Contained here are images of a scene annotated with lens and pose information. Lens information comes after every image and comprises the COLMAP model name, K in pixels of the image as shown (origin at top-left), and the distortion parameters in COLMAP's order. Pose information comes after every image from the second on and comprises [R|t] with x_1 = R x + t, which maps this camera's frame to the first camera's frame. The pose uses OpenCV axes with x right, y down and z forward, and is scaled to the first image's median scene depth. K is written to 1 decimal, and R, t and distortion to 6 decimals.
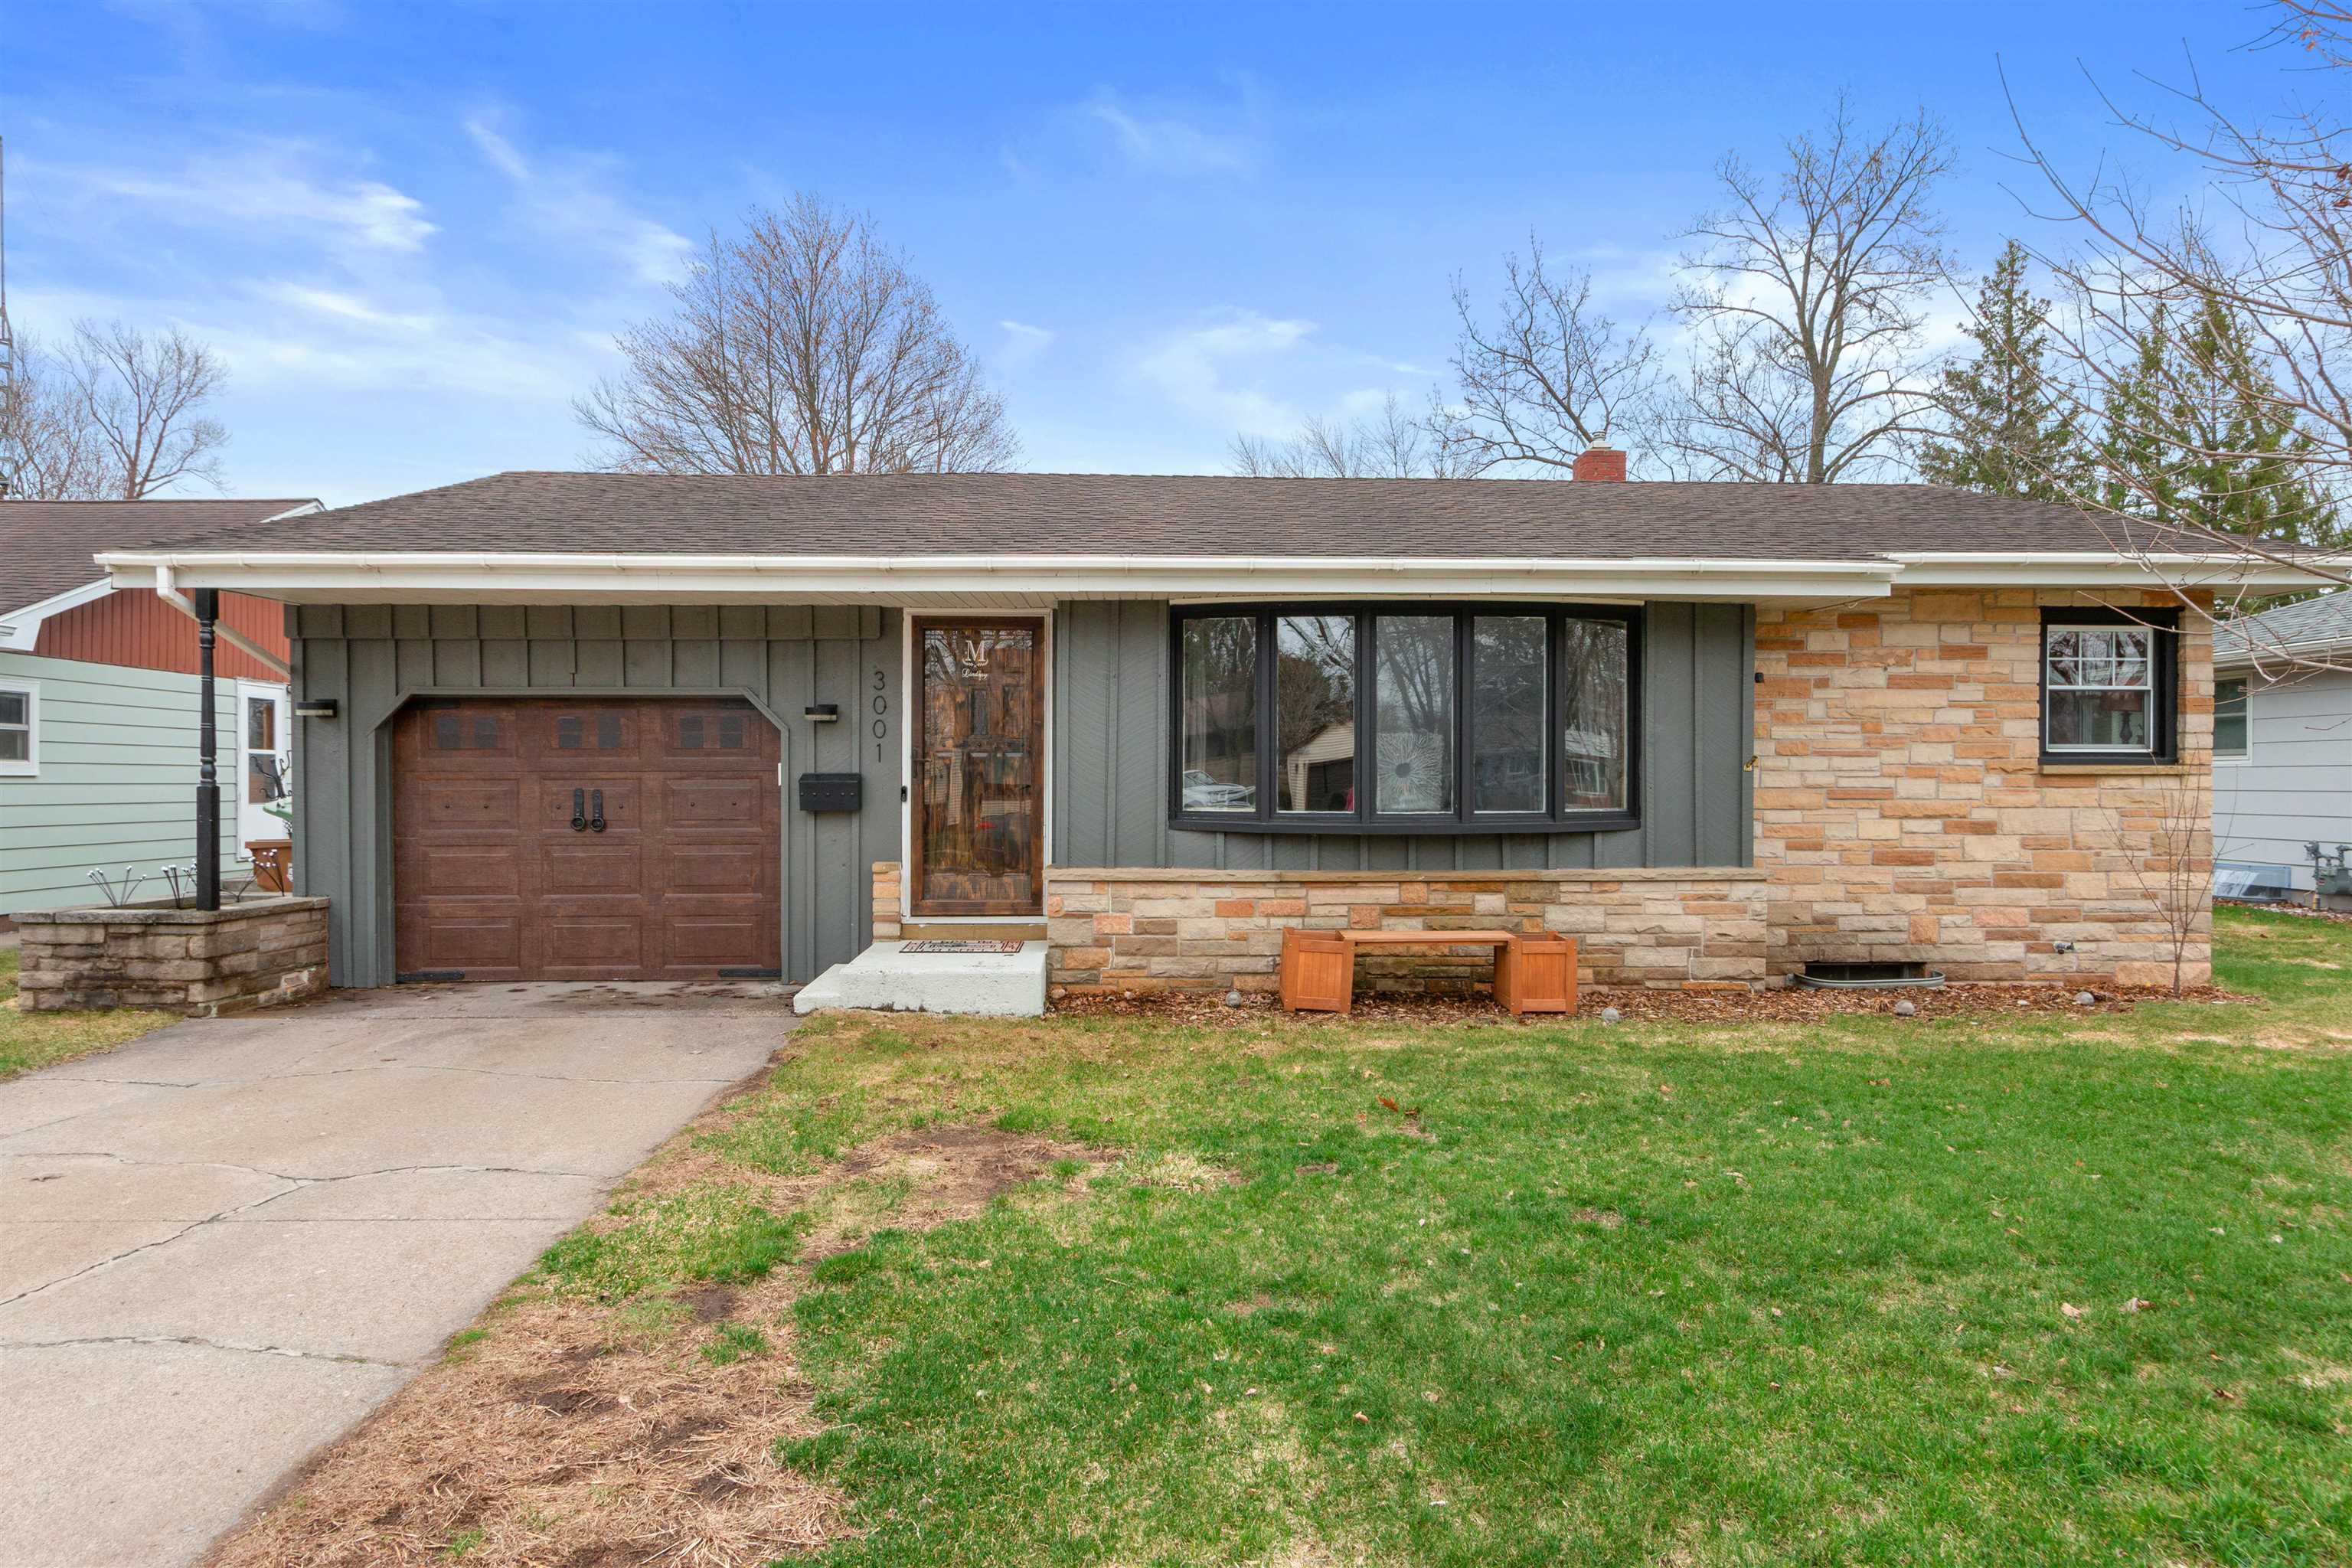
lens RADIAL K [[1450.7, 0, 1174.7], [0, 1450.7, 792.7], [0, 0, 1]] dist [-0.008107, -0.003432]
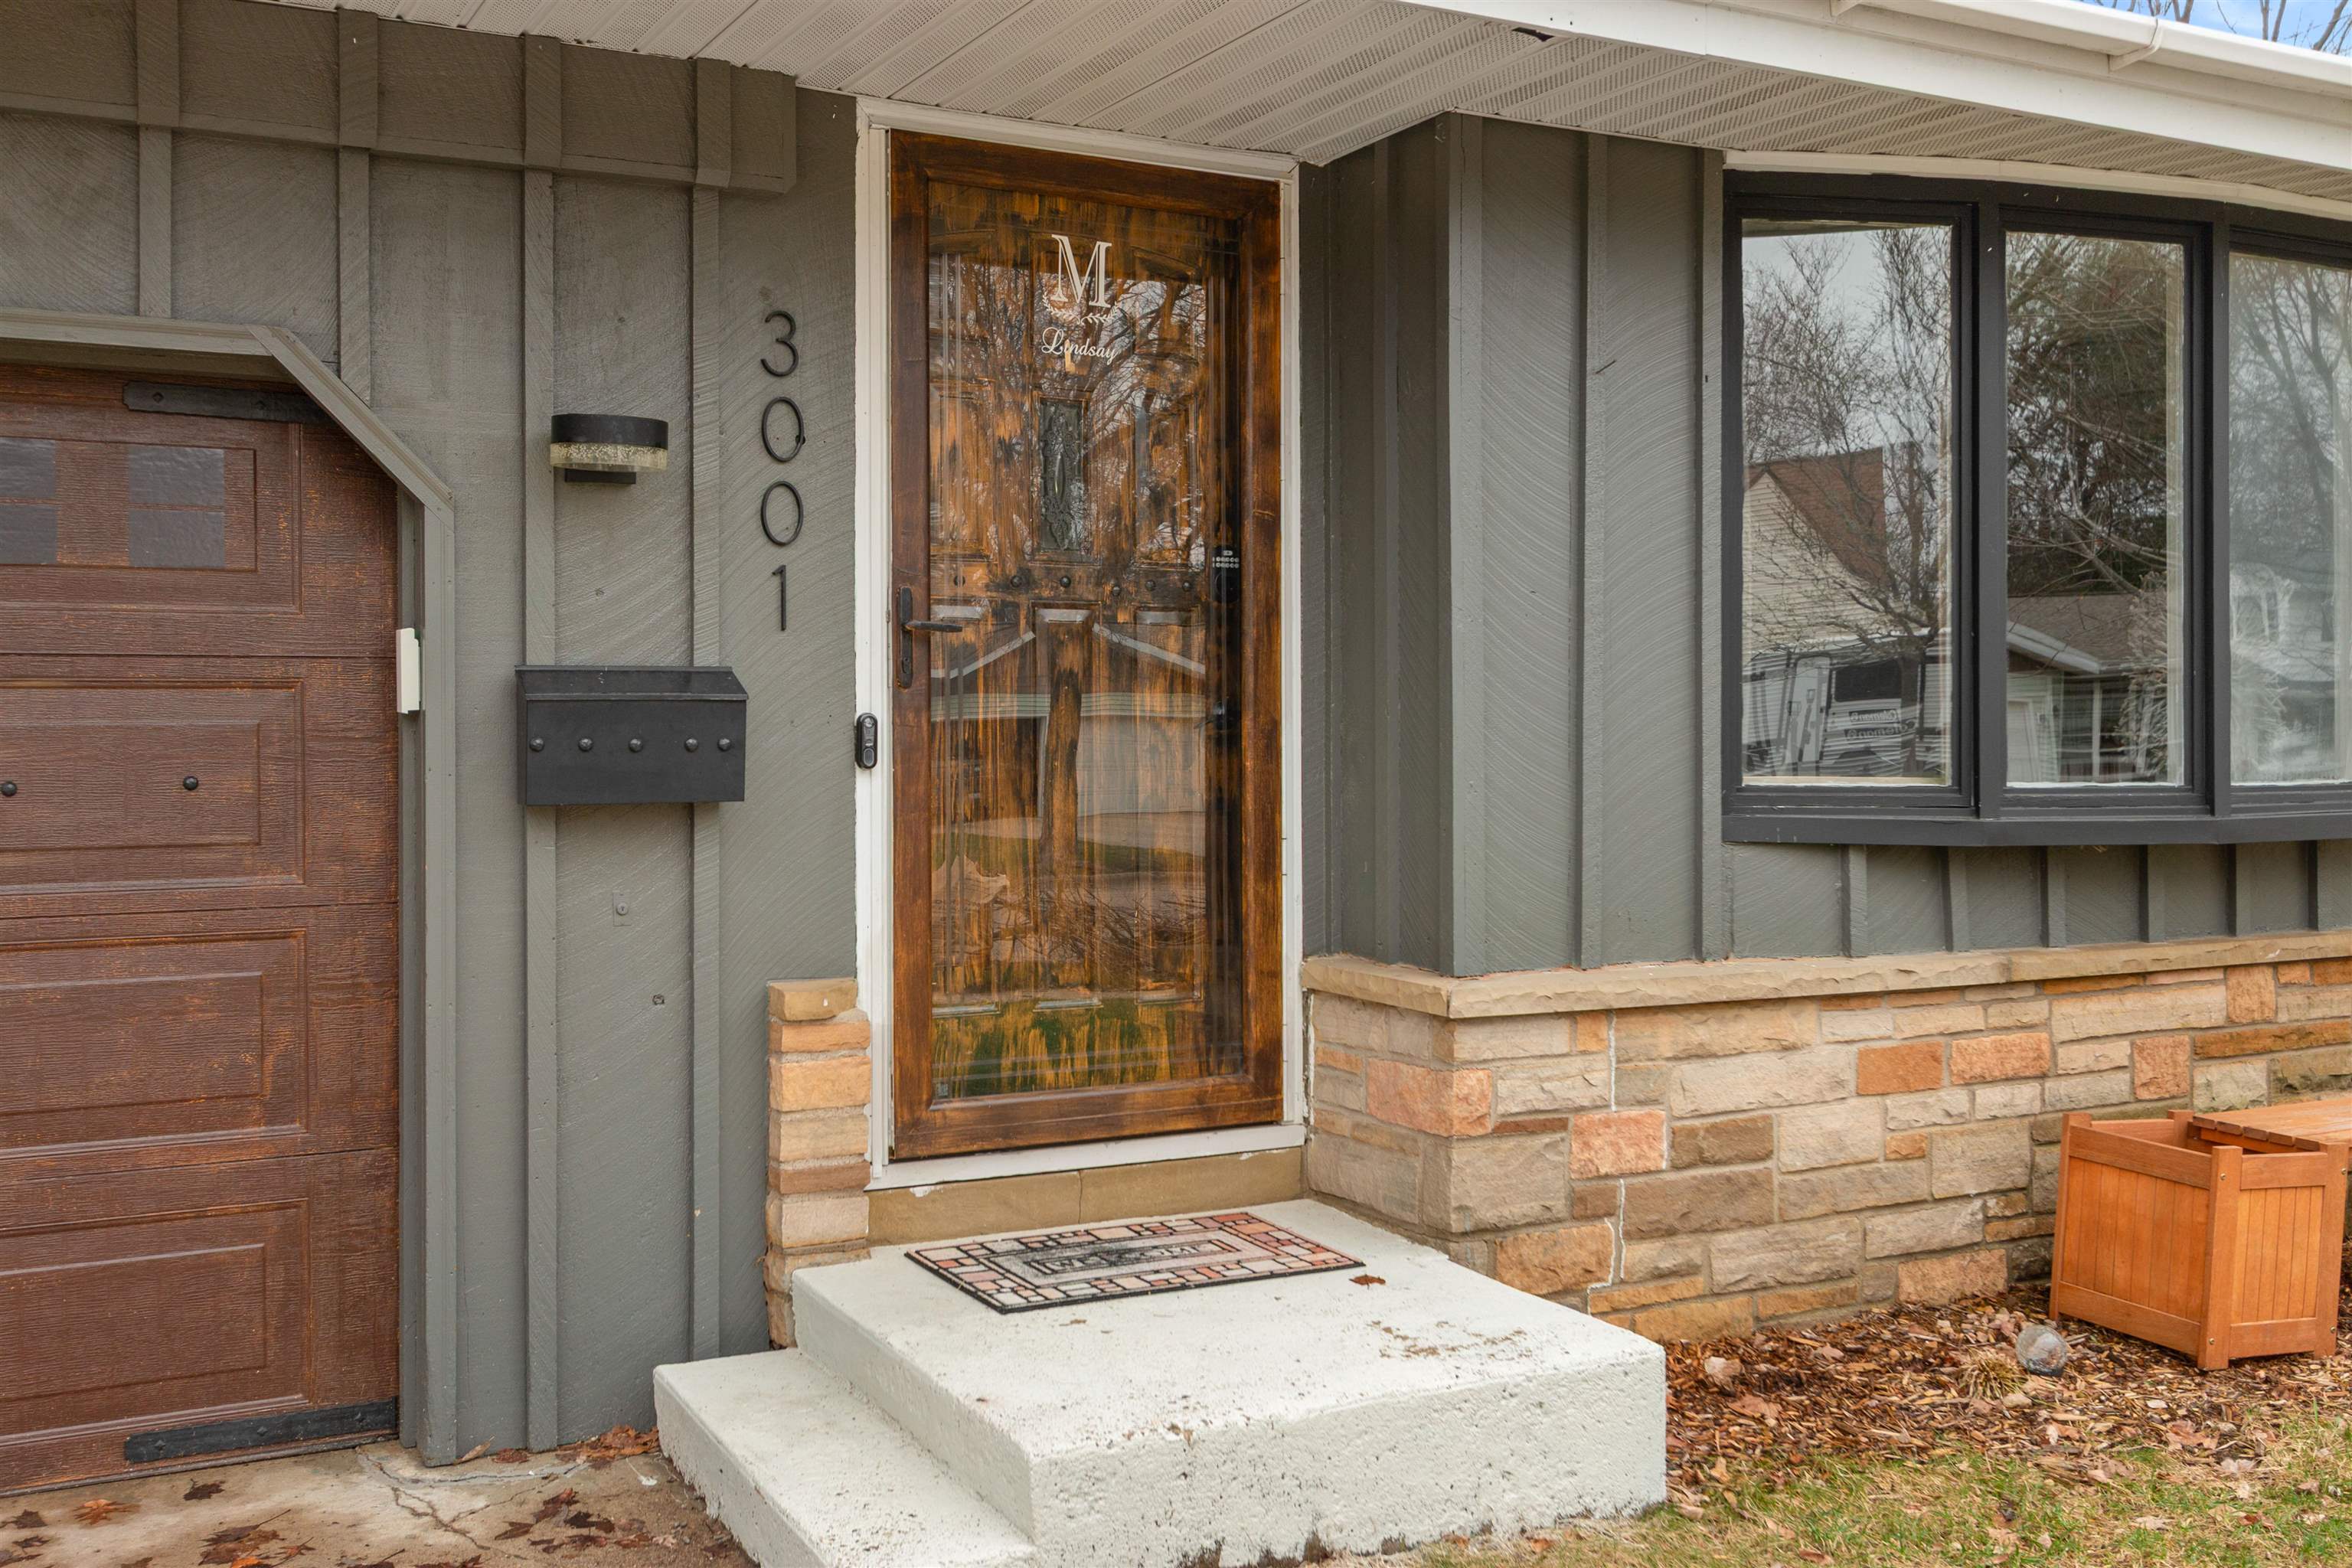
lens RADIAL K [[2220.8, 0, 1177.2], [0, 2220.8, 770.2], [0, 0, 1]] dist [-0.001195, 0.000000]
pose [[0.887510, -0.008292, 0.460713, -0.353961], [0.009307, 0.999957, 0.000069, 0.007244], [-0.460694, 0.004226, 0.887549, 0.610046]]
